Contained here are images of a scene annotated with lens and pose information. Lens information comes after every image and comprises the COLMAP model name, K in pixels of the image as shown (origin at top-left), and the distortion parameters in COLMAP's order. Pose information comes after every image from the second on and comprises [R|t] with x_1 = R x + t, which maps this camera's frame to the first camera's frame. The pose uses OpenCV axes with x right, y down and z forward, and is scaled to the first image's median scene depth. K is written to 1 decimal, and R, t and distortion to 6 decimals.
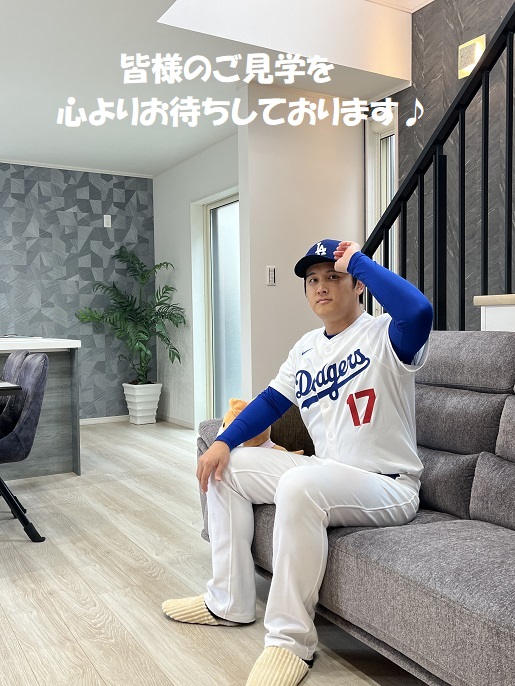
lens RADIAL K [[664.4, 0, 255.1], [0, 664.4, 341.6], [0, 0, 1]] dist [0.040872, 0.000000]
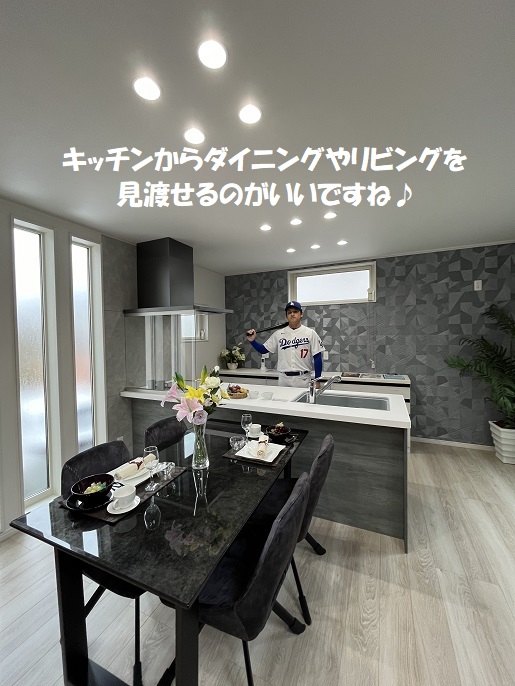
lens RADIAL K [[277.1, 0, 258.3], [0, 277.1, 339.1], [0, 0, 1]] dist [-0.002219, 0.000114]
pose [[0.578716, 0.026320, -0.815104, -0.080199], [-0.014400, 0.999653, 0.022055, -0.184840], [0.815402, -0.001026, 0.578894, 0.796040]]
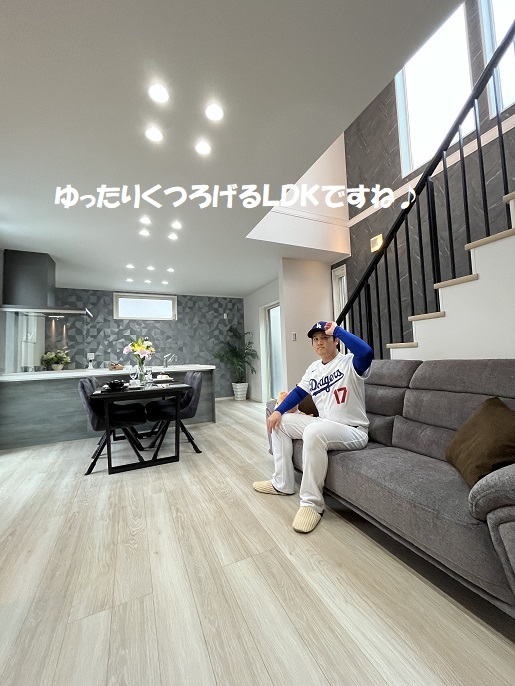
lens RADIAL K [[277.1, 0, 256.5], [0, 277.1, 340.7], [0, 0, 1]] dist [-0.002219, 0.000114]
pose [[0.994412, -0.024753, -0.102622, -0.011663], [0.016058, 0.996277, -0.084697, -0.006023], [0.104336, 0.082576, 0.991108, 0.021355]]
